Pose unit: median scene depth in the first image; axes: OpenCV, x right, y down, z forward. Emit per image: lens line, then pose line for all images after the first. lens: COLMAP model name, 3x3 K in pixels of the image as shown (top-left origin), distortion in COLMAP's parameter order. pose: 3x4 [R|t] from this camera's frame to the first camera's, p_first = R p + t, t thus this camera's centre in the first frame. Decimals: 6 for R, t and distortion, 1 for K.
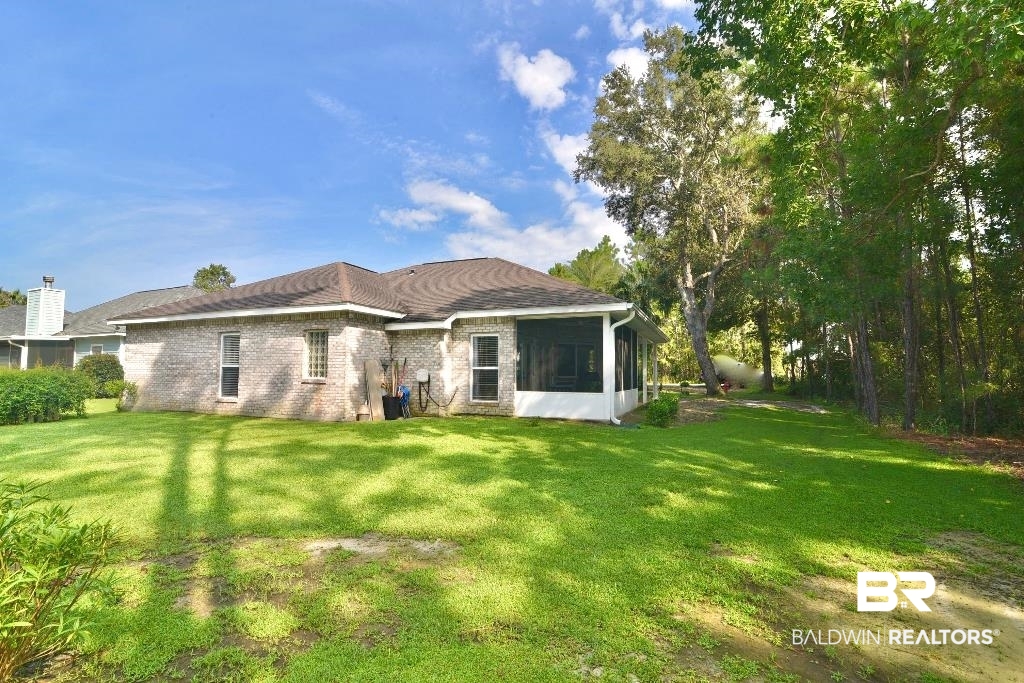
lens RADIAL K [[468.3, 0, 512.0], [0, 468.3, 341.5], [0, 0, 1]] dist [-0.015330, -0.000197]
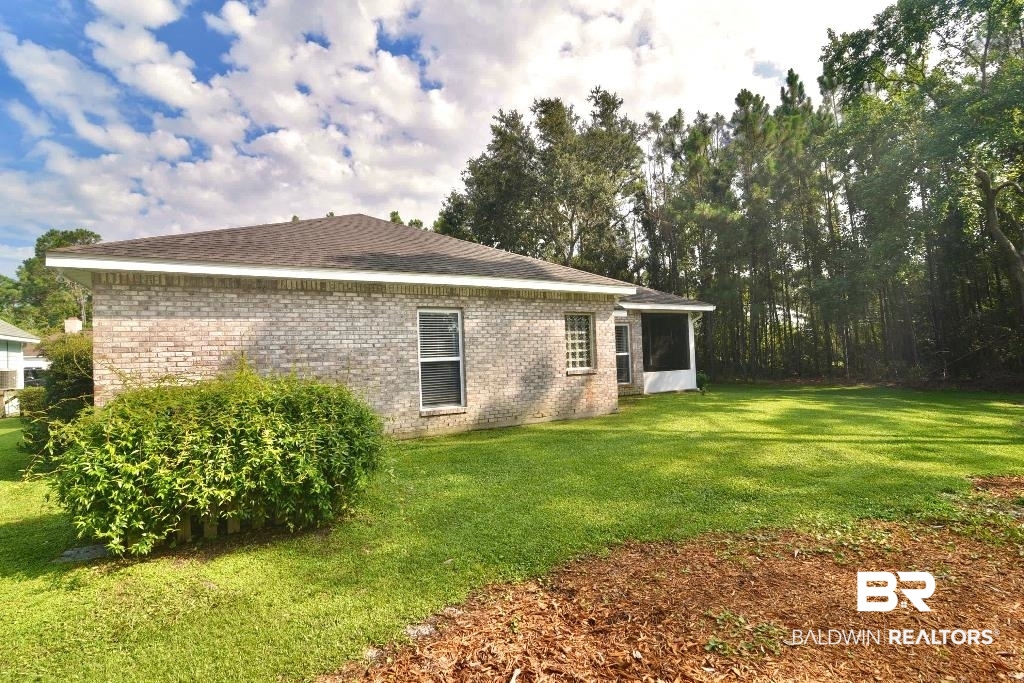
lens RADIAL K [[468.3, 0, 512.0], [0, 468.3, 341.5], [0, 0, 1]] dist [-0.015330, -0.000197]
pose [[0.606380, 0.002344, 0.795172, -1.134020], [-0.010852, 0.999927, 0.005328, 0.023623], [-0.795101, -0.011860, 0.606361, 0.551218]]
